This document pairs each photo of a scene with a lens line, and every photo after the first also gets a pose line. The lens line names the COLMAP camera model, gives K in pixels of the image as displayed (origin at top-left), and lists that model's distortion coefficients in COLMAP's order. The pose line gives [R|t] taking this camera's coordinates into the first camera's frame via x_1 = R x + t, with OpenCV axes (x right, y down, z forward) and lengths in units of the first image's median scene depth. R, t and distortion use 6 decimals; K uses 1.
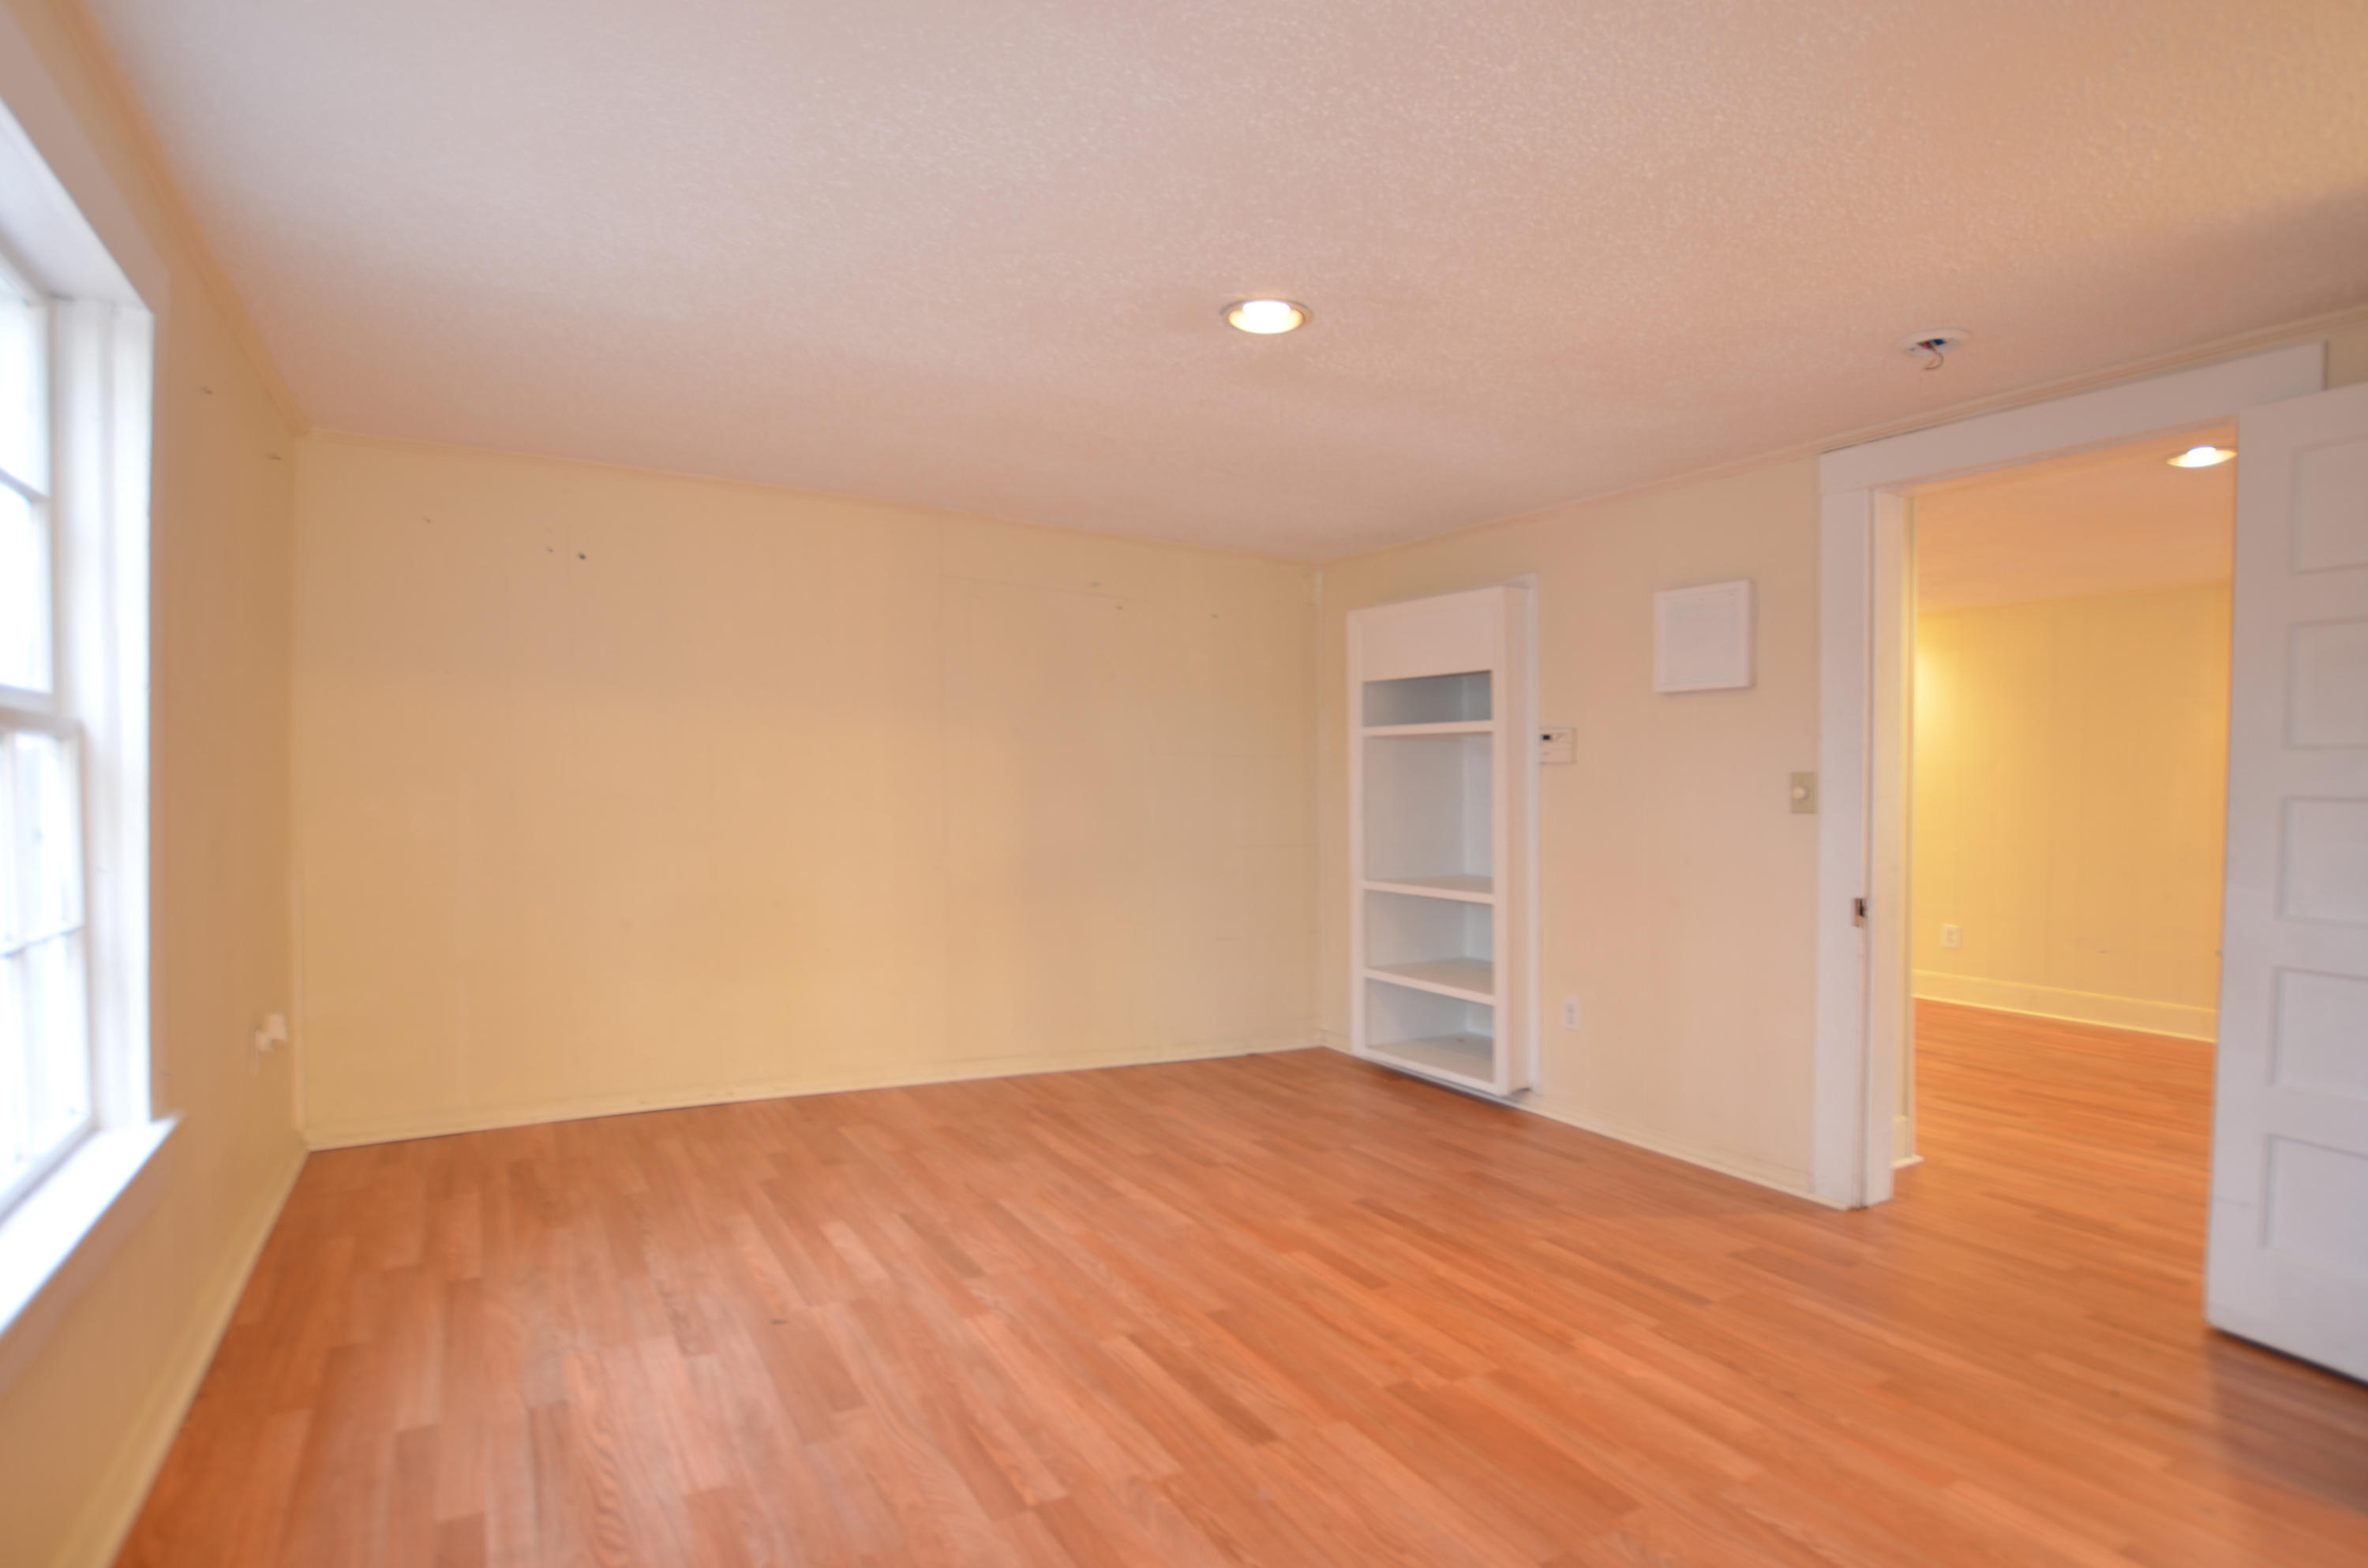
lens RADIAL K [[1028.1, 0, 1186.3], [0, 1028.1, 801.2], [0, 0, 1]] dist [-0.001106, -0.000153]
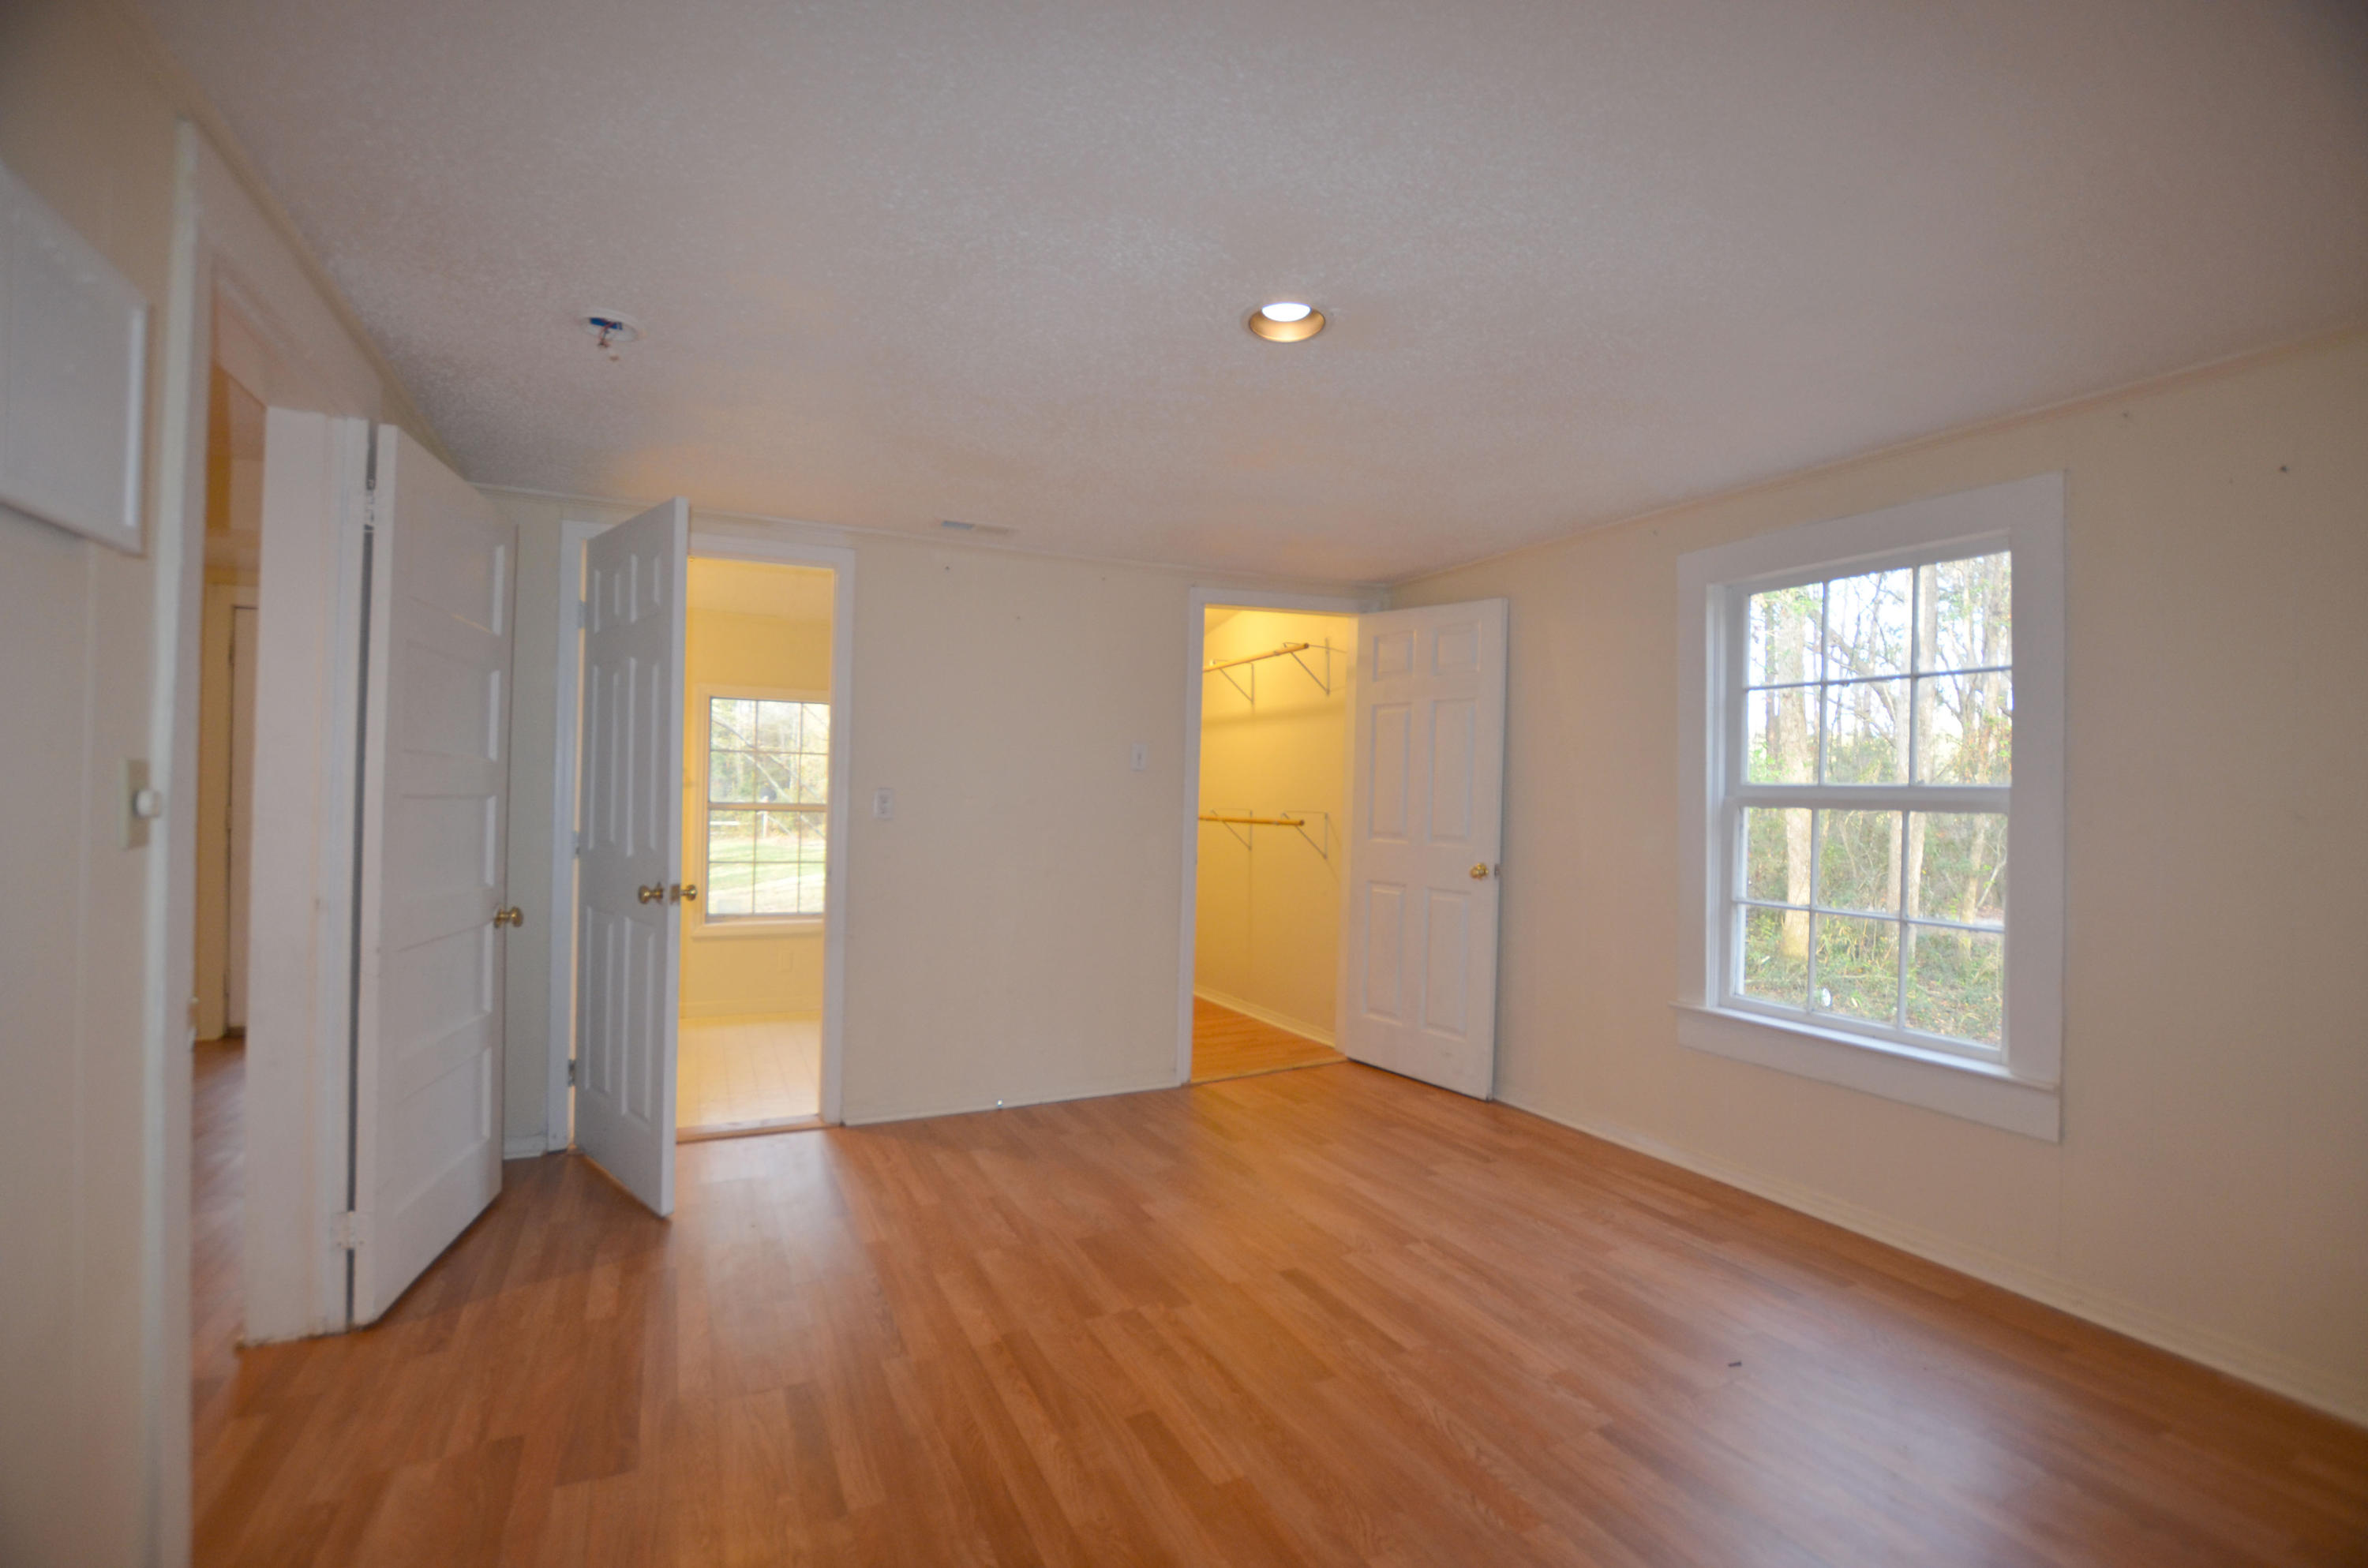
lens RADIAL K [[1028.1, 0, 1186.3], [0, 1028.1, 801.2], [0, 0, 1]] dist [-0.001106, -0.000153]
pose [[-0.996367, -0.039406, 0.075496, 0.119012], [-0.037540, 0.998957, 0.025987, -0.089576], [-0.076441, 0.023058, -0.996807, 2.143321]]
